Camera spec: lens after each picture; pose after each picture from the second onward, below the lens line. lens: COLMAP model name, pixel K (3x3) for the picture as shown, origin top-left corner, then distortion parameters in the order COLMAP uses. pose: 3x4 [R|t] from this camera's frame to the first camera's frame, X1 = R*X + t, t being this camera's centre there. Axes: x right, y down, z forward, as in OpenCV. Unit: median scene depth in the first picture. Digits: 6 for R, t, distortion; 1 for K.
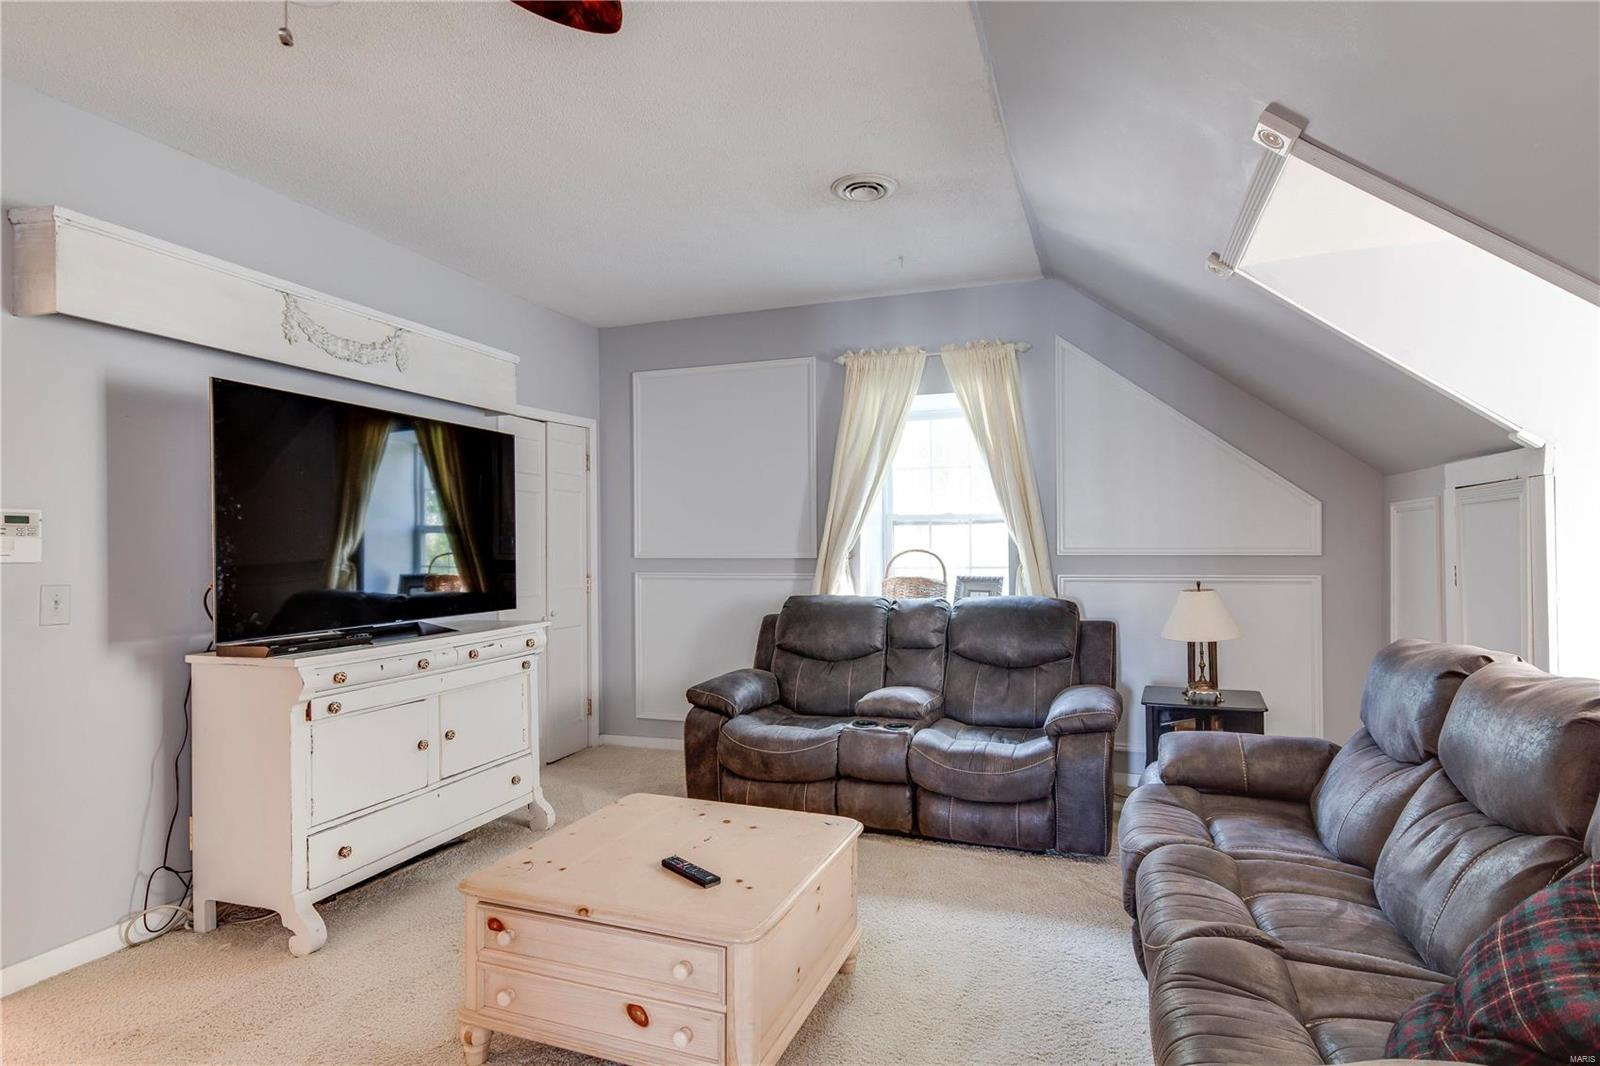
lens RADIAL K [[871.9, 0, 790.0], [0, 871.9, 537.1], [0, 0, 1]] dist [0.001872, 0.001807]
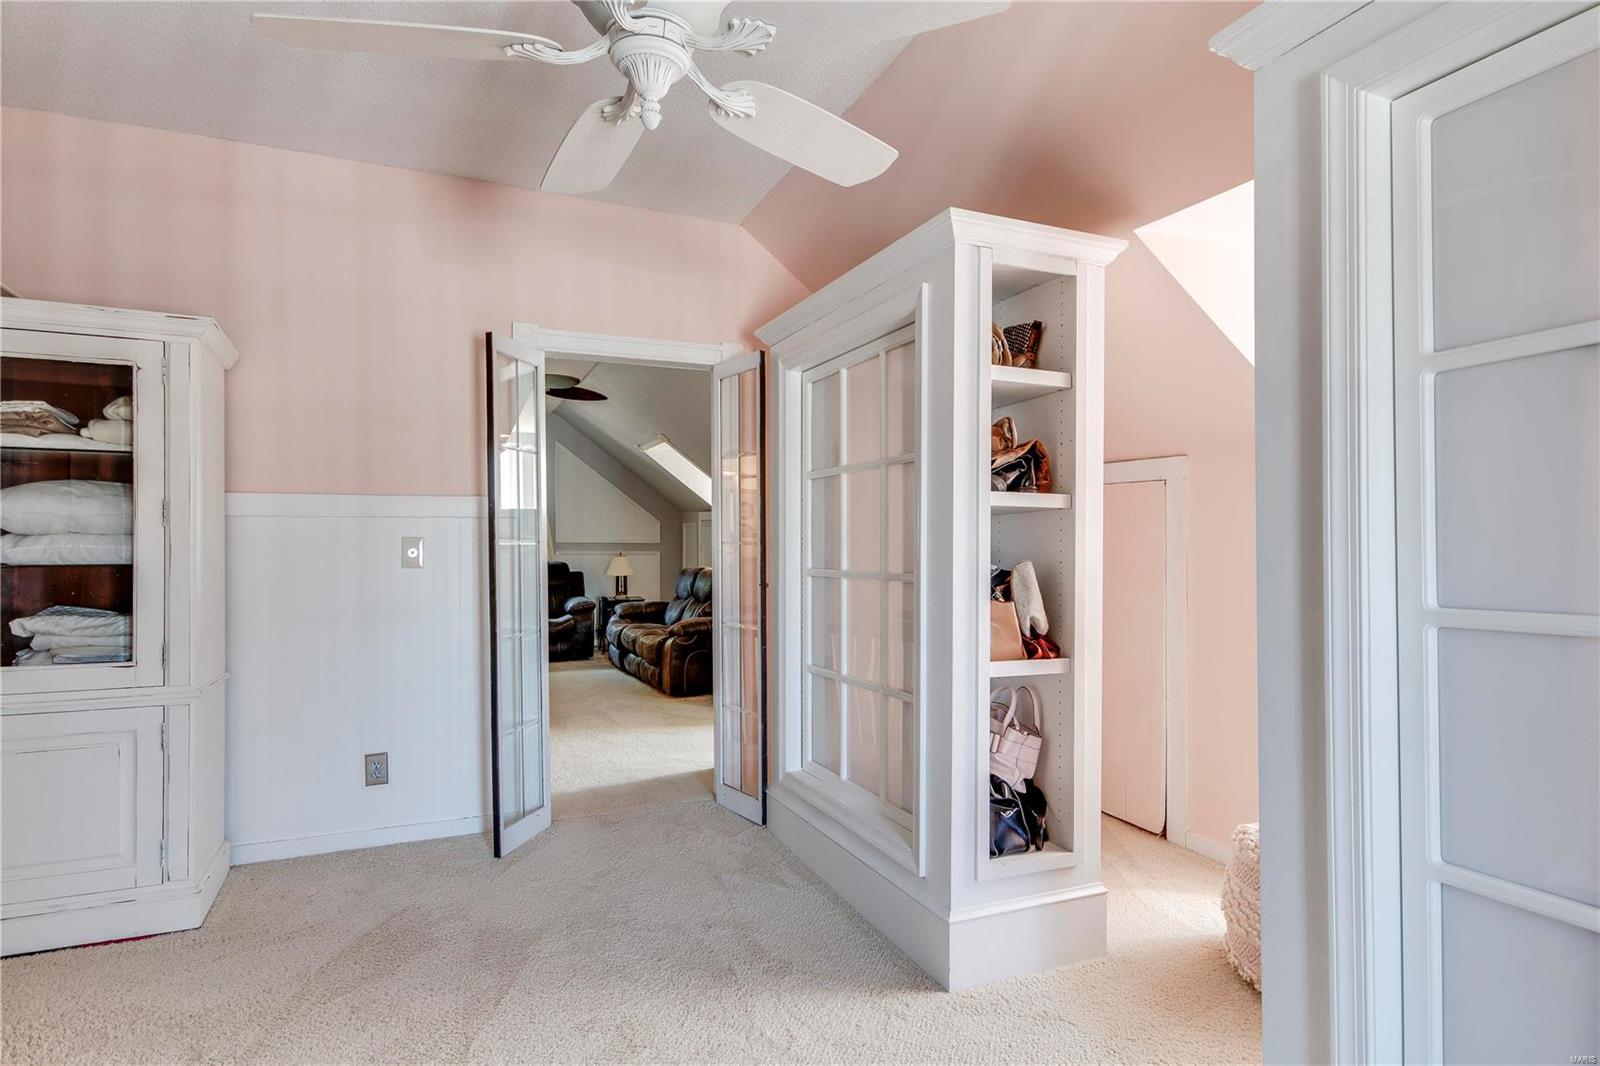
lens RADIAL K [[871.9, 0, 800.3], [0, 871.9, 534.7], [0, 0, 1]] dist [0.001872, 0.001807]
pose [[0.738626, 0.012440, 0.674001, -0.884864], [-0.014949, 0.999886, -0.002073, -0.004827], [-0.673950, -0.008544, 0.738728, -1.269776]]
